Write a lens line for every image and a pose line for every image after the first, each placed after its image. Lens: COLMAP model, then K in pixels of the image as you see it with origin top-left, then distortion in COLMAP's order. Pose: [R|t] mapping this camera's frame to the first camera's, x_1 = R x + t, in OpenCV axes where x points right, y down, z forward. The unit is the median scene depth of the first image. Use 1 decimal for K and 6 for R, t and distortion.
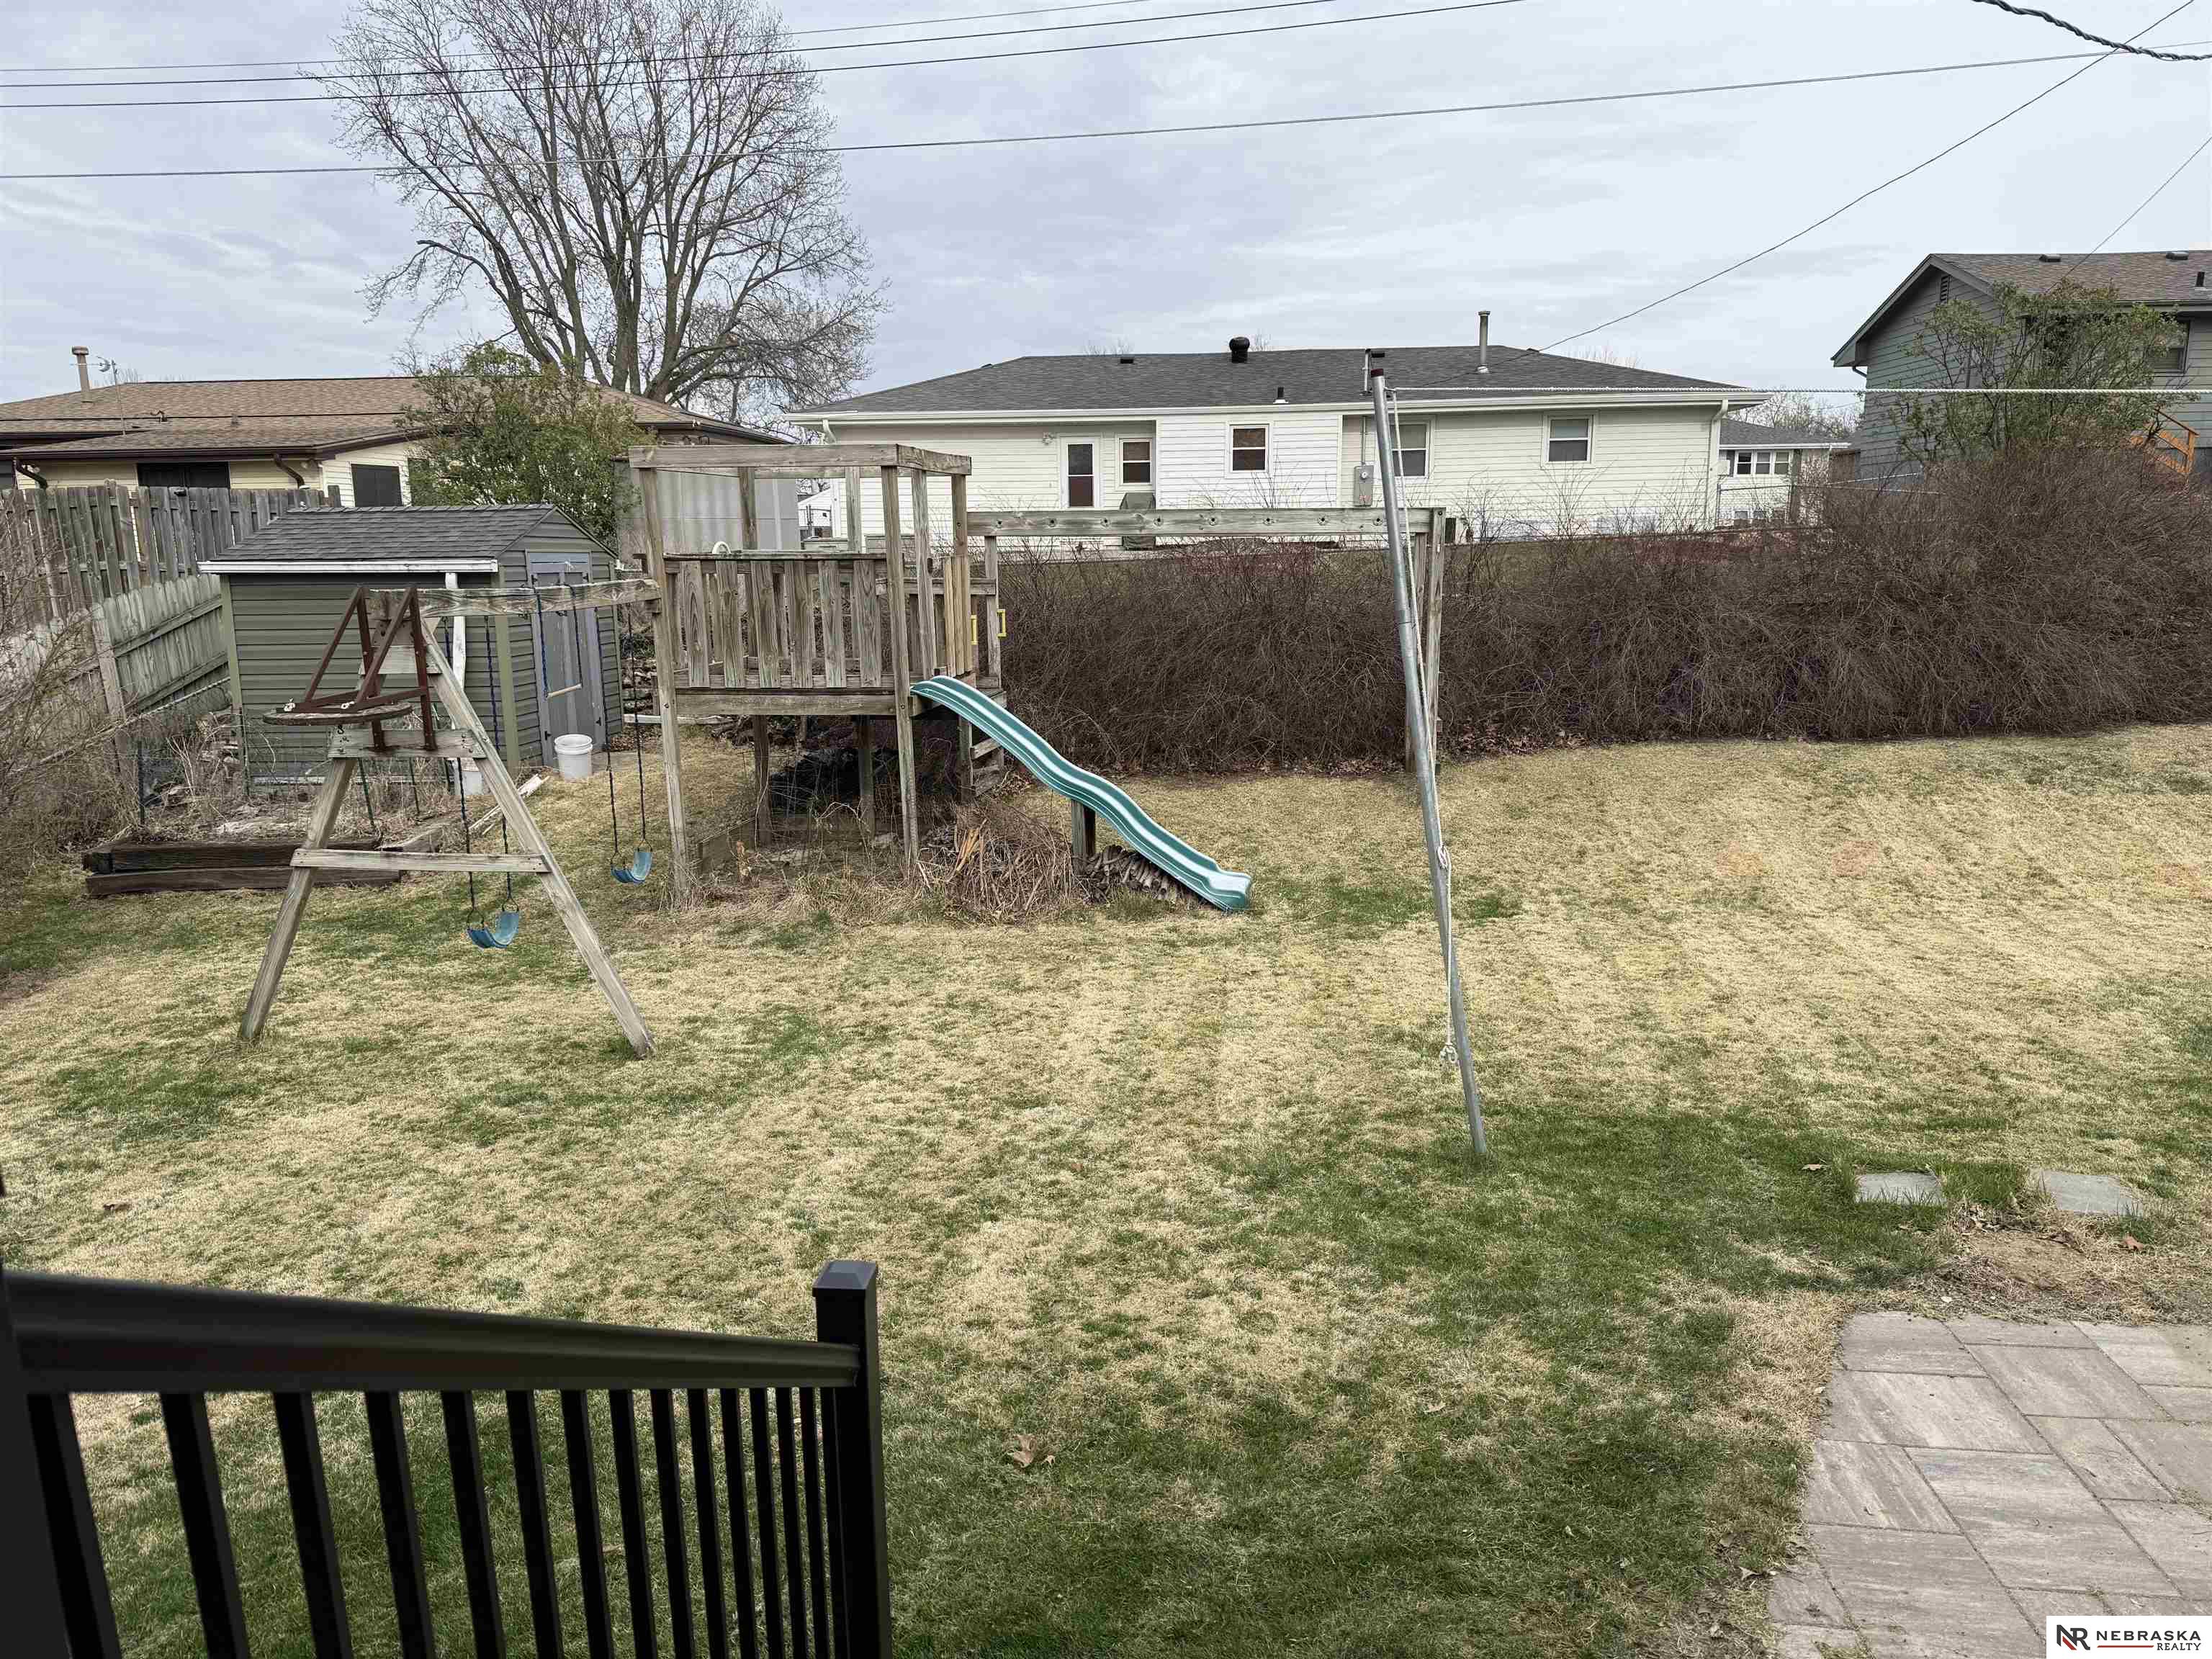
lens RADIAL K [[1552.6, 0, 1101.5], [0, 1552.6, 823.2], [0, 0, 1]] dist [0.056785, -0.068918]
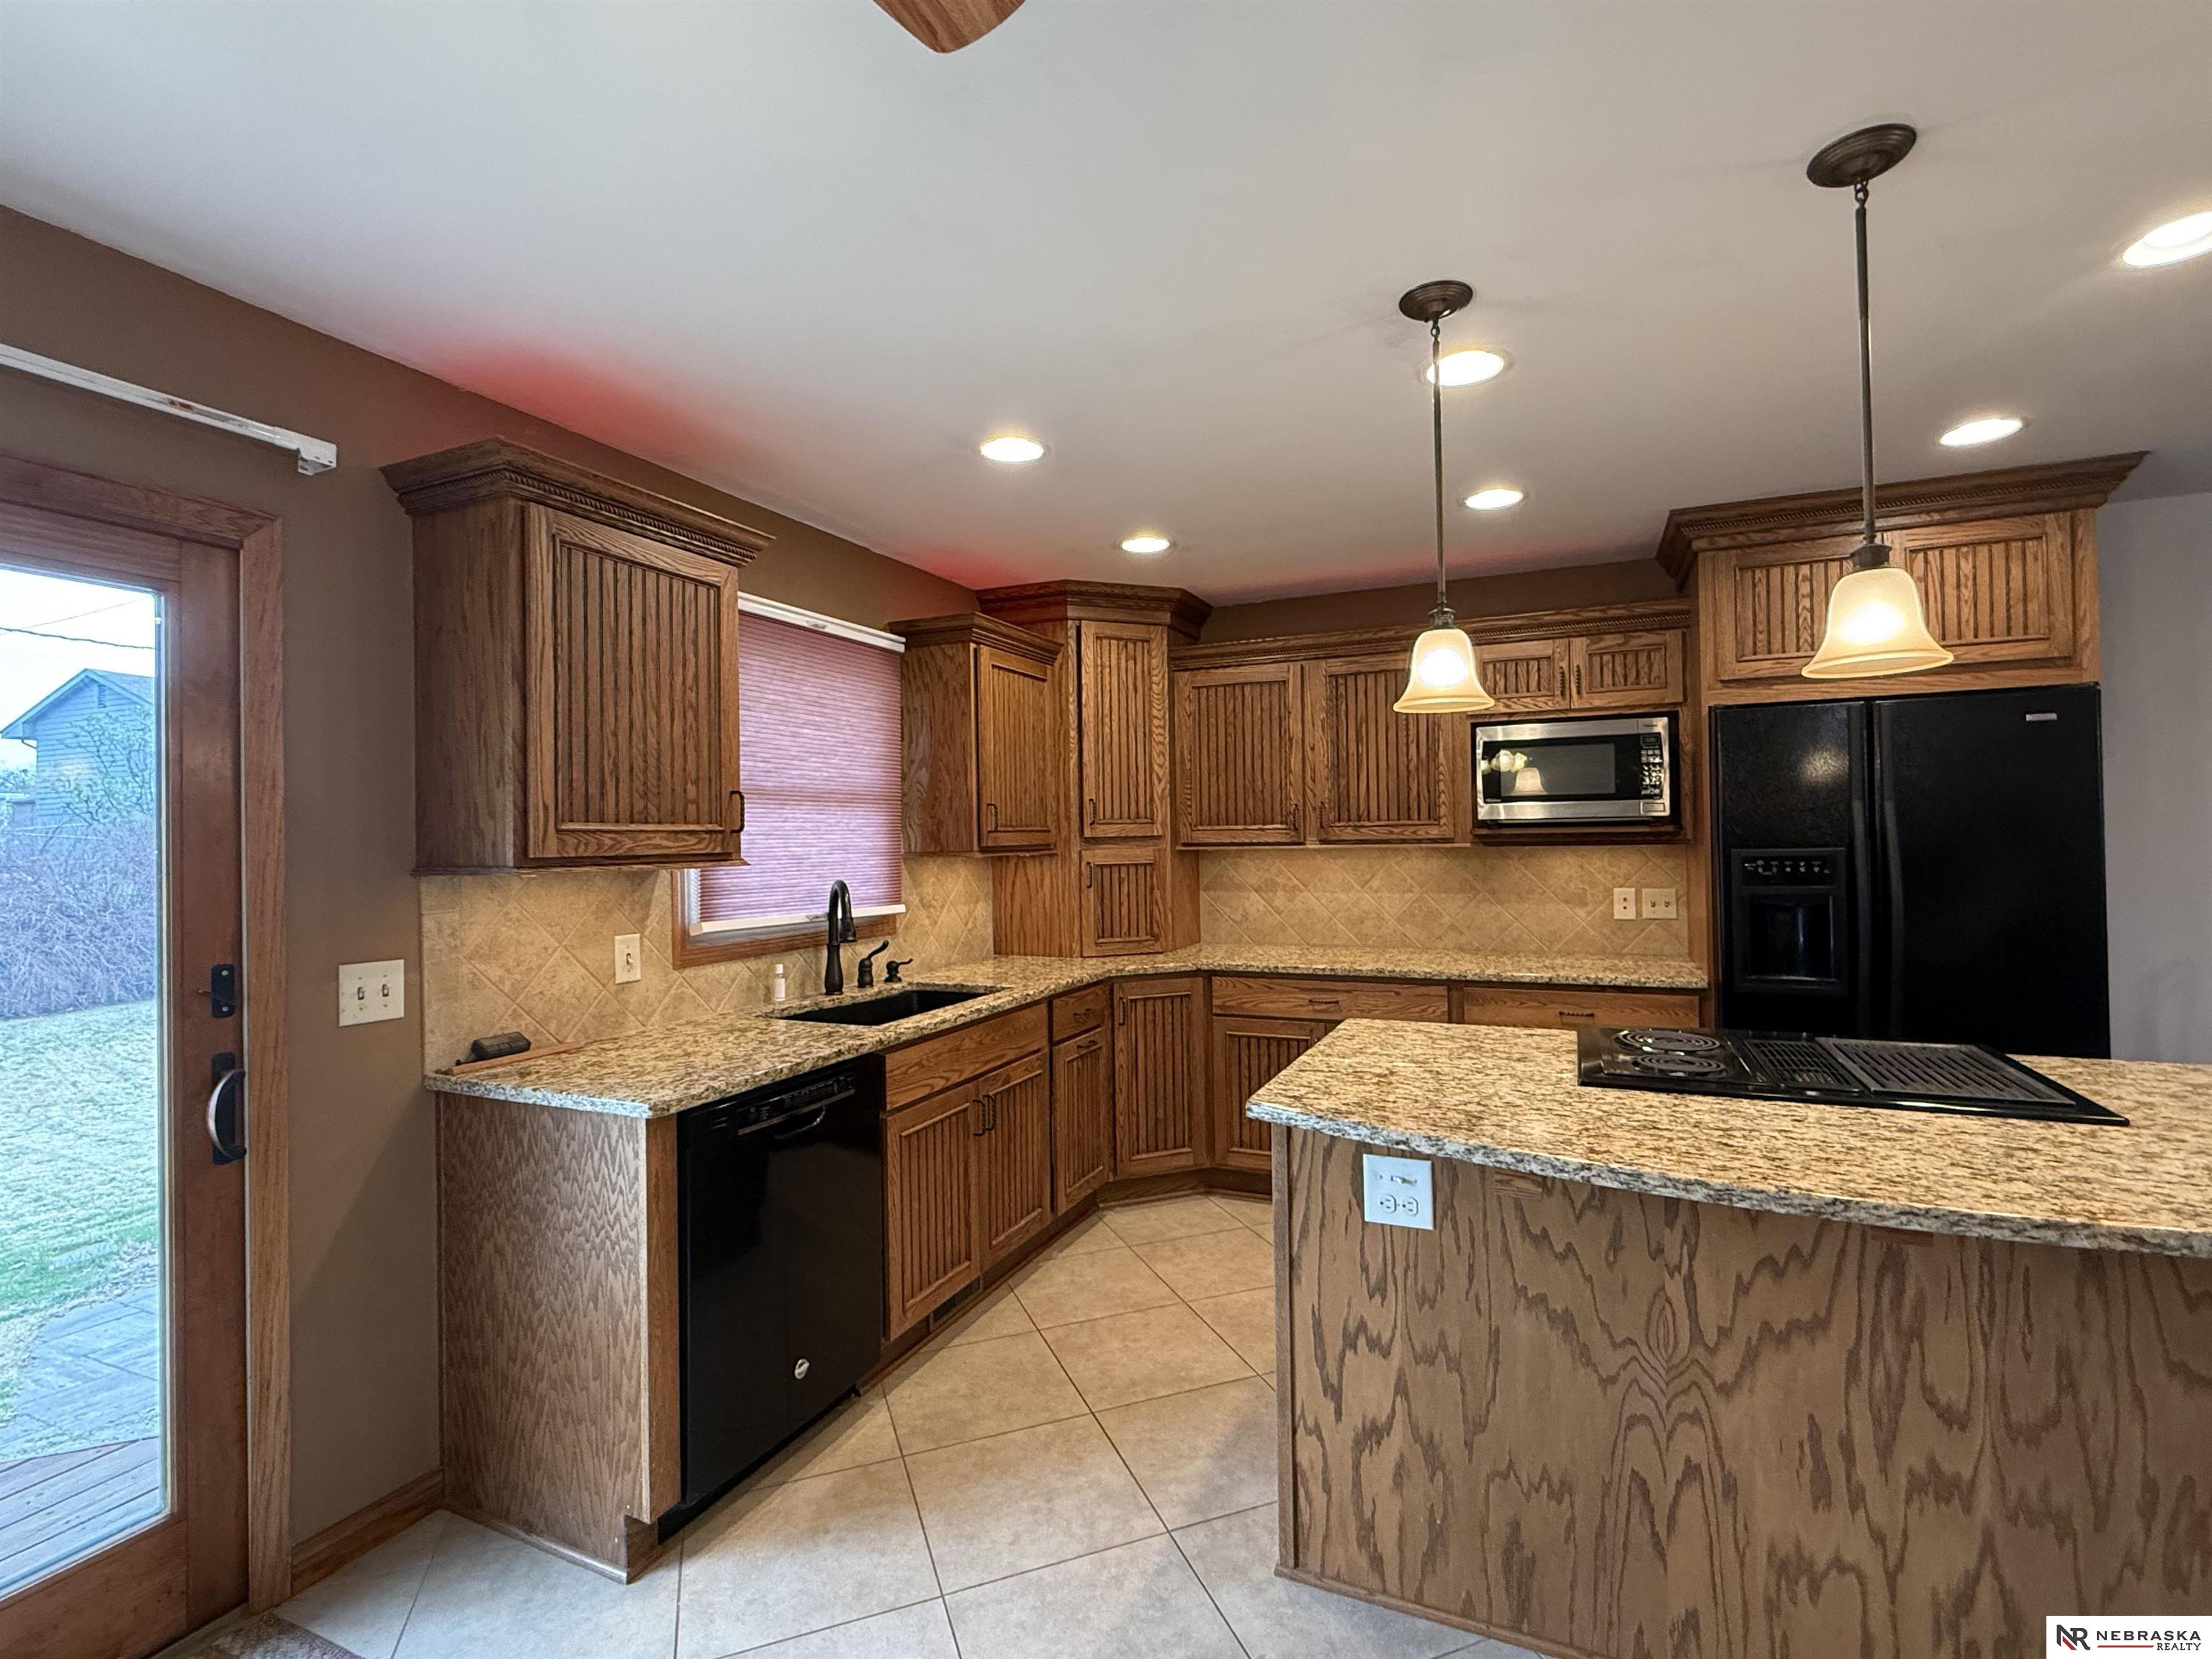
lens RADIAL K [[1016.5, 0, 1104.7], [0, 1016.5, 829.8], [0, 0, 1]] dist [0.000696, -0.001293]
pose [[0.316449, 0.015294, 0.948486, -0.099194], [0.186066, 0.979447, -0.077871, 0.038379], [-0.930182, 0.201123, 0.307100, -0.237088]]
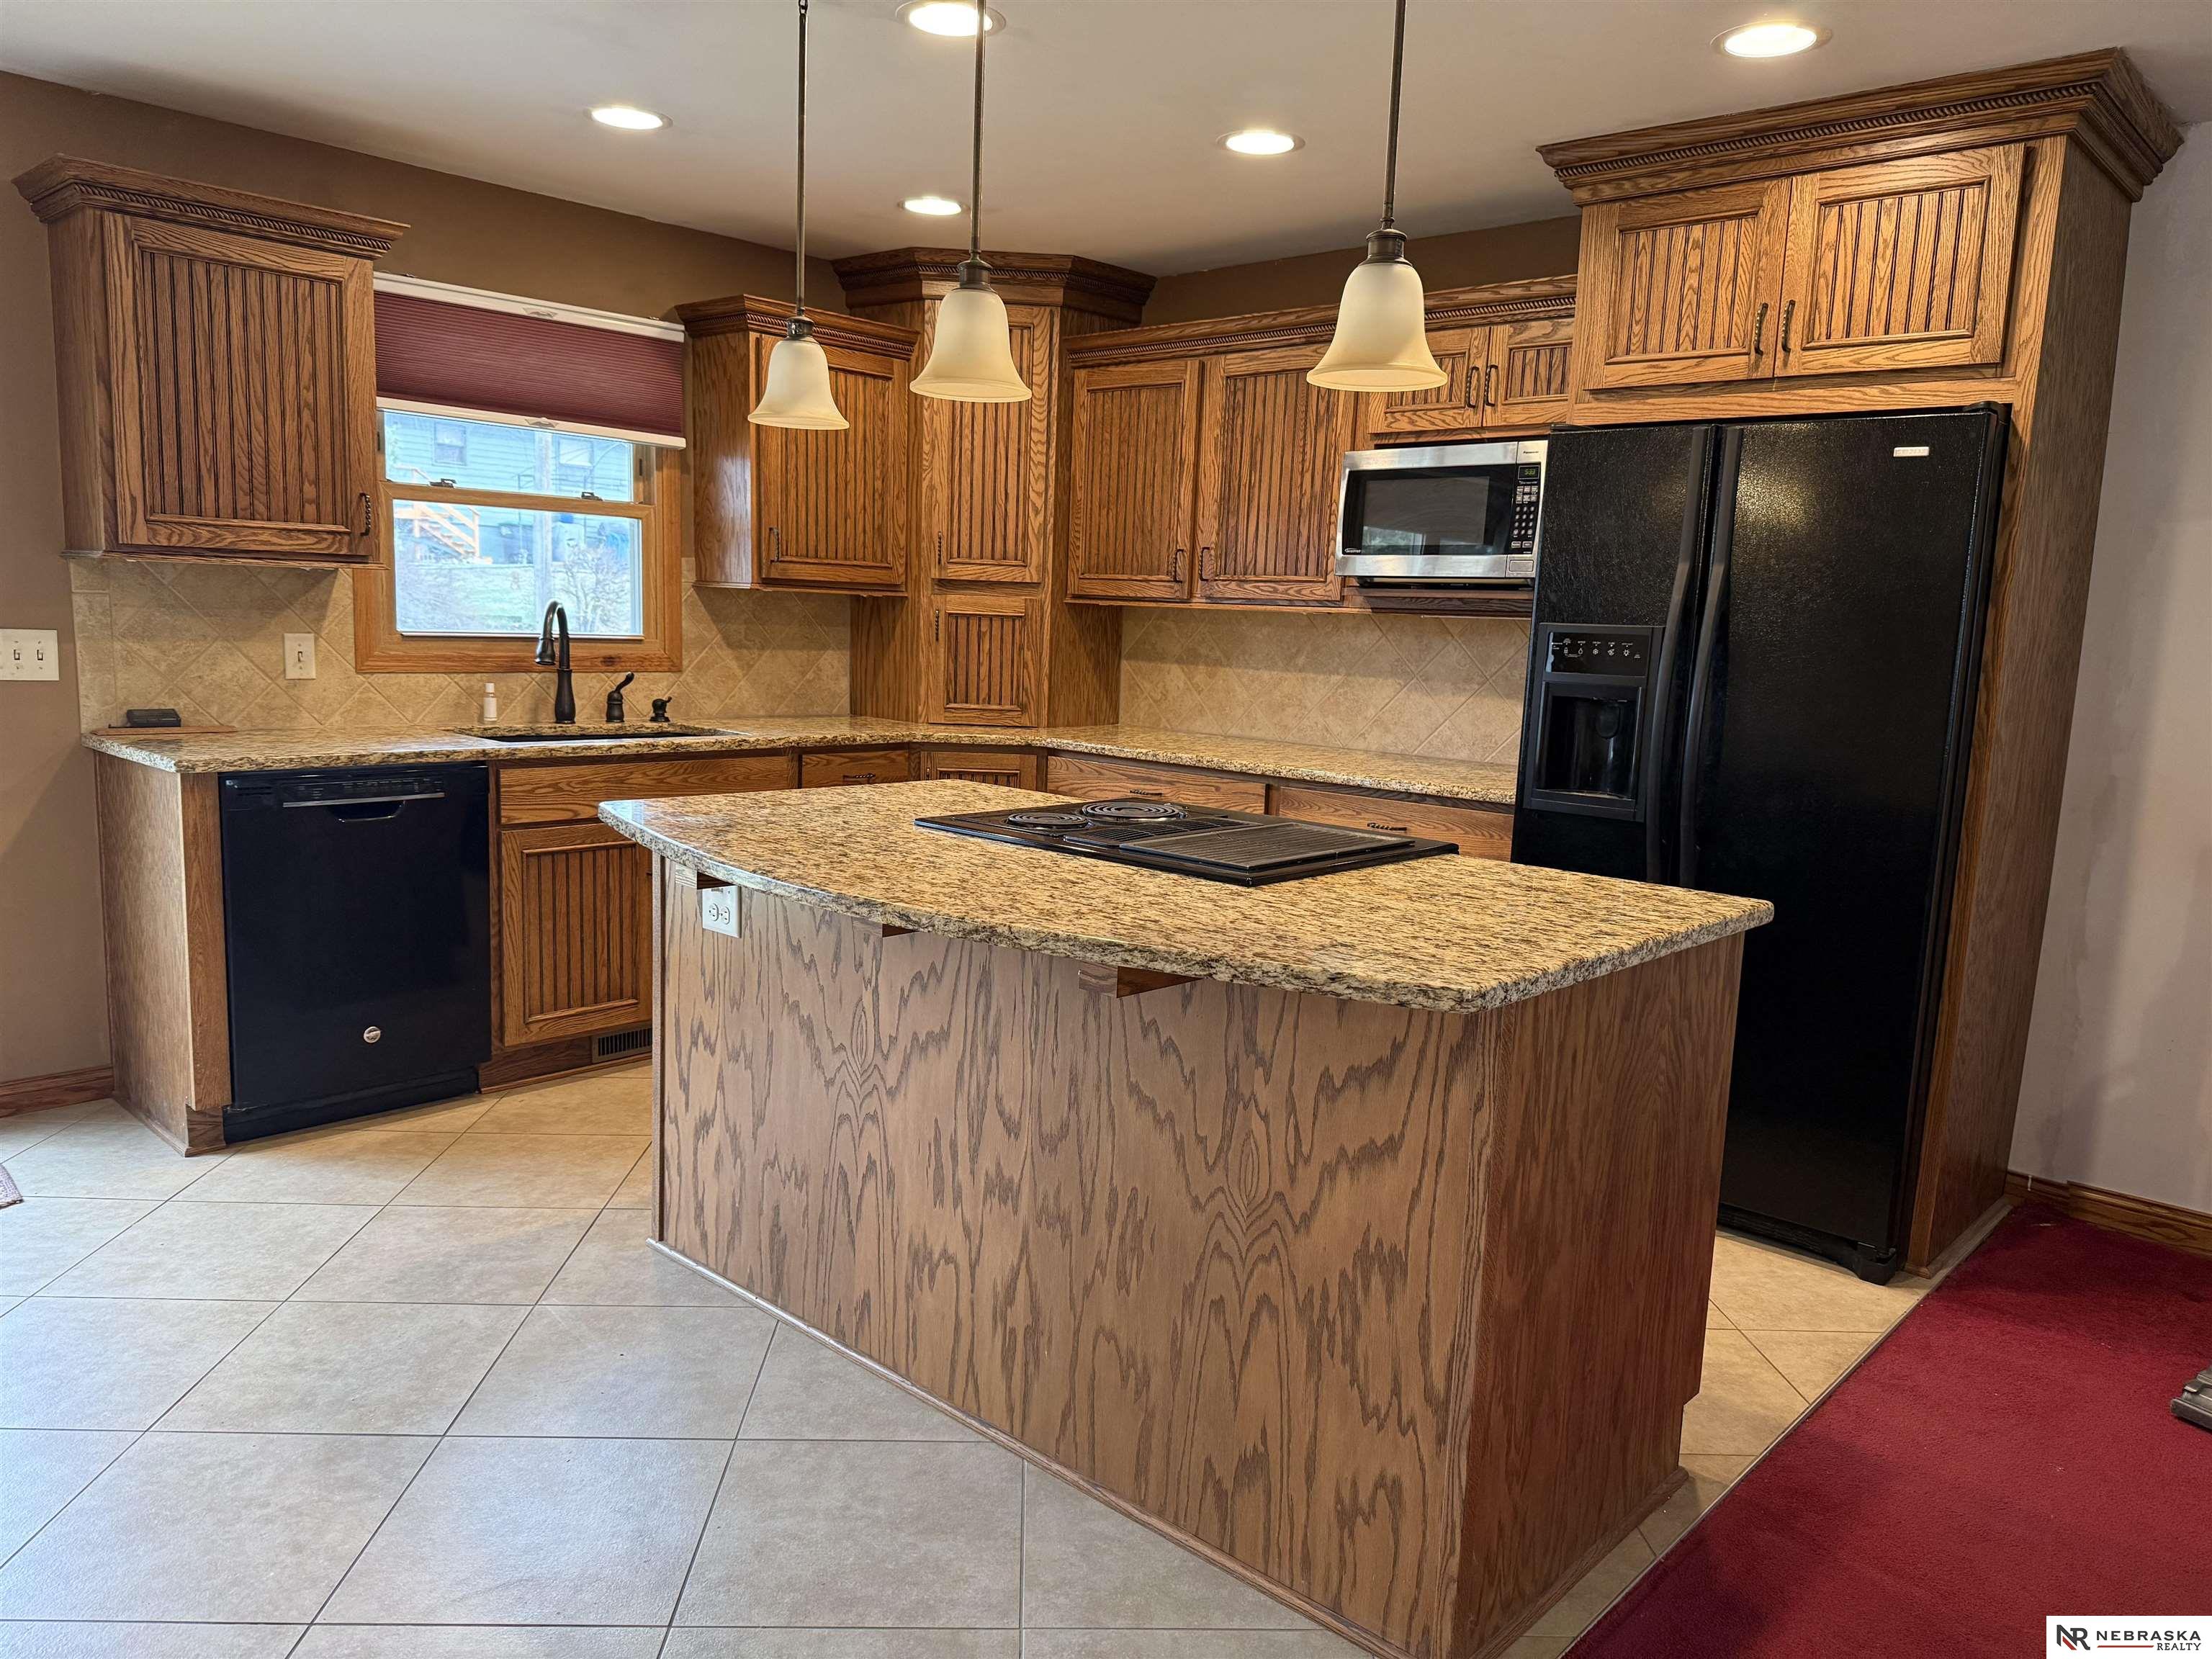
lens RADIAL K [[1552.6, 0, 1089.2], [0, 1552.6, 827.1], [0, 0, 1]] dist [0.056785, -0.068918]
pose [[0.599072, -0.076112, 0.797070, -0.098717], [0.099411, 0.994840, 0.020280, 0.075119], [-0.794500, 0.067088, 0.603547, -0.404928]]
